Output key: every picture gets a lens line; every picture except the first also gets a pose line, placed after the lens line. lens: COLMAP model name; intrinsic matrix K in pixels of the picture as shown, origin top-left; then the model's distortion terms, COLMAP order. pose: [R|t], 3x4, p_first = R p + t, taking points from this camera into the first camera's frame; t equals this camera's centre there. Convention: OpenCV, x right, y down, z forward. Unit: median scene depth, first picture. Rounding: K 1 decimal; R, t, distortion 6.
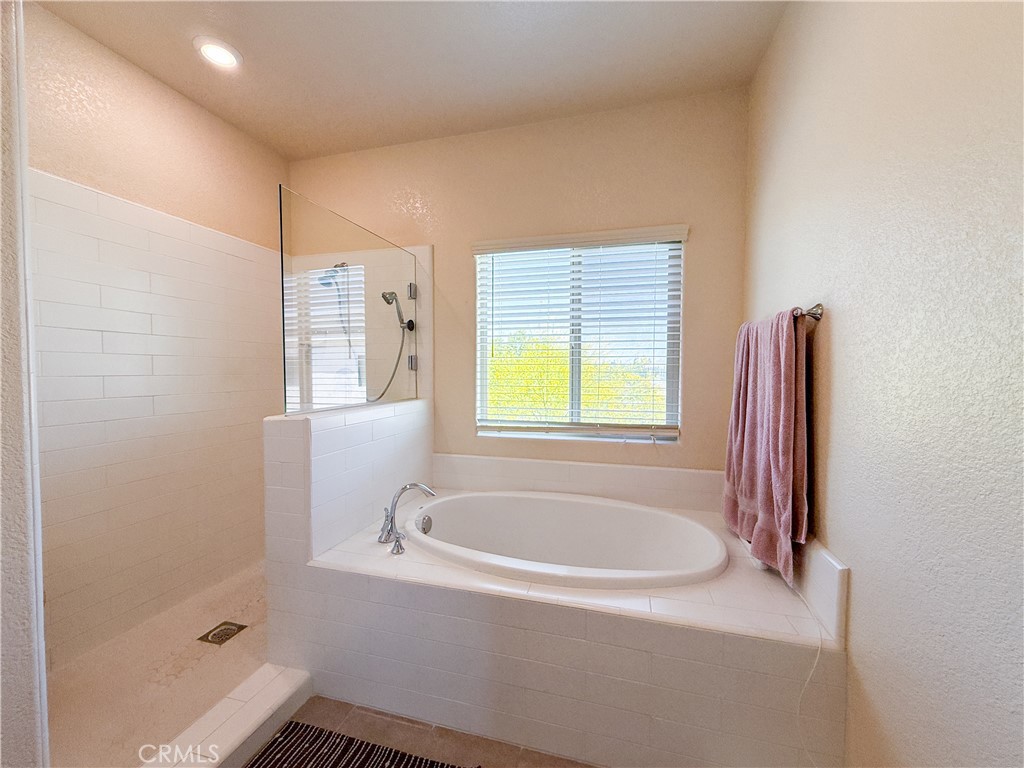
lens RADIAL K [[407.3, 0, 512.9], [0, 407.3, 383.3], [0, 0, 1]] dist [-0.016004, -0.000165]
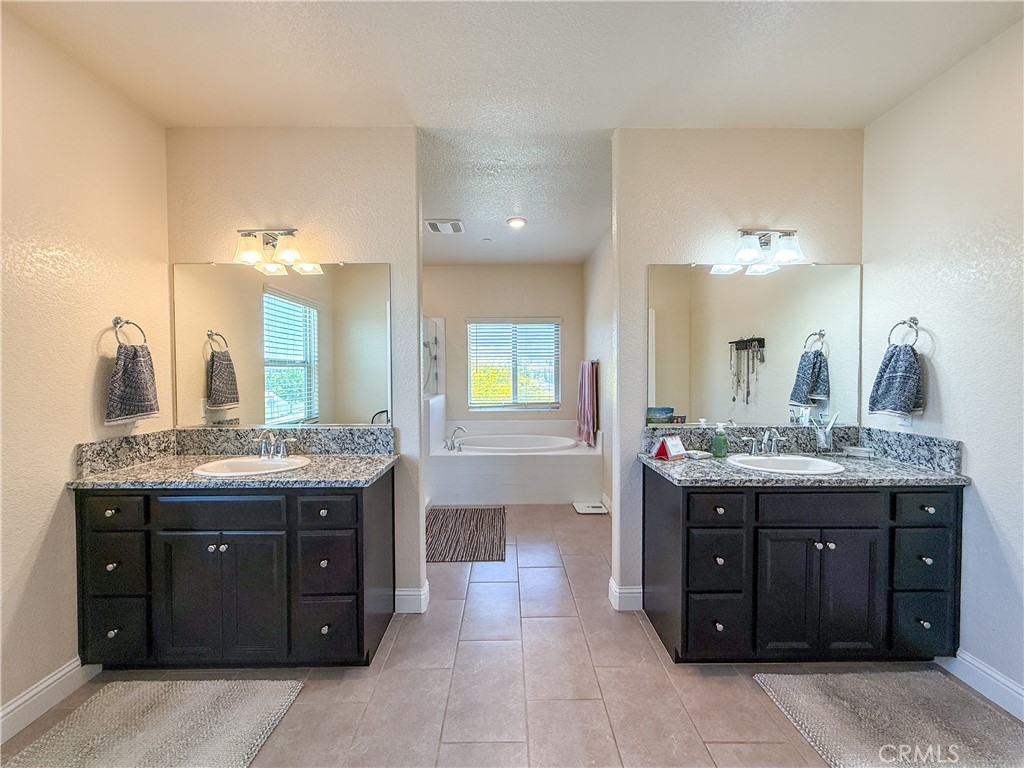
lens RADIAL K [[407.3, 0, 510.7], [0, 407.3, 383.5], [0, 0, 1]] dist [-0.016004, -0.000165]
pose [[0.963646, -0.014077, 0.266810, -0.478801], [0.016960, 0.999820, -0.008504, 0.009913], [-0.266643, 0.012720, 0.963712, -1.164005]]
